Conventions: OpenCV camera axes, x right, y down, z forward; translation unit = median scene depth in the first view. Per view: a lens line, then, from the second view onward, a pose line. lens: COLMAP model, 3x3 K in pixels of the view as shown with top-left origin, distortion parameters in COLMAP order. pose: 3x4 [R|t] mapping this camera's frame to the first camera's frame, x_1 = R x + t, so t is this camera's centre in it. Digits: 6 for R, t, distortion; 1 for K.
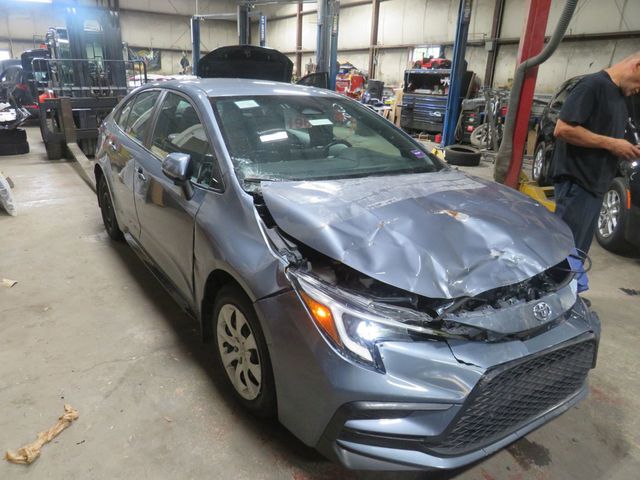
lens RADIAL K [[468.8, 0, 320.0], [0, 468.8, 240.0], [0, 0, 1]] dist [-0.036626, 0.001423]
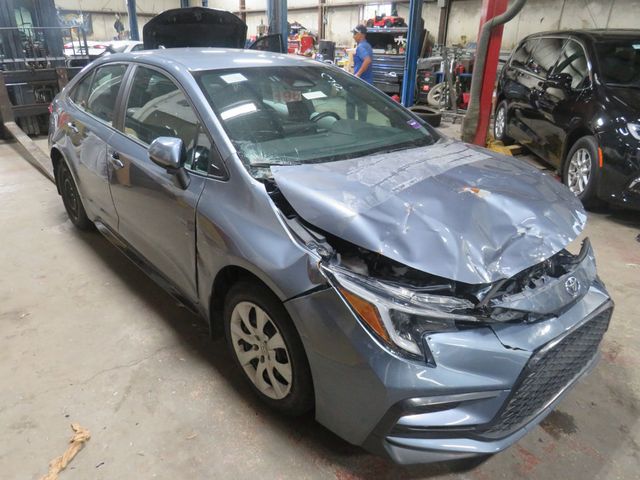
lens RADIAL K [[468.8, 0, 320.0], [0, 468.8, 240.0], [0, 0, 1]] dist [-0.036626, 0.001423]
pose [[0.992245, -0.068033, 0.104025, -0.123038], [0.059774, 0.994957, 0.080548, -0.045701], [-0.108981, -0.073705, 0.991308, 0.061175]]
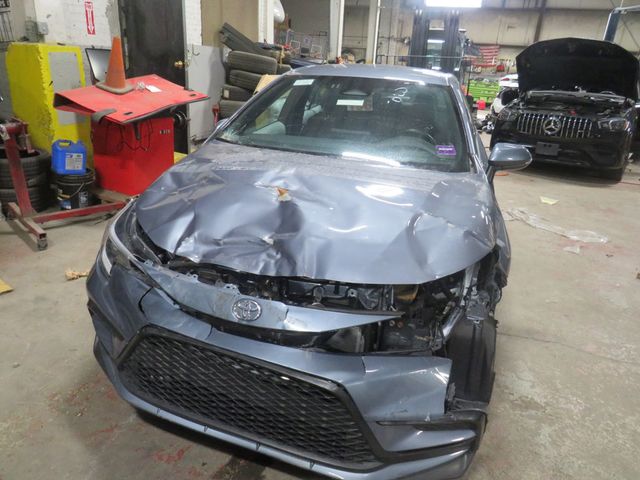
lens RADIAL K [[468.8, 0, 320.0], [0, 468.8, 240.0], [0, 0, 1]] dist [-0.036626, 0.001423]
pose [[0.606080, 0.279548, -0.744661, 0.926770], [-0.283527, 0.950636, 0.126109, -0.097466], [0.743155, 0.134699, 0.655421, 0.401080]]
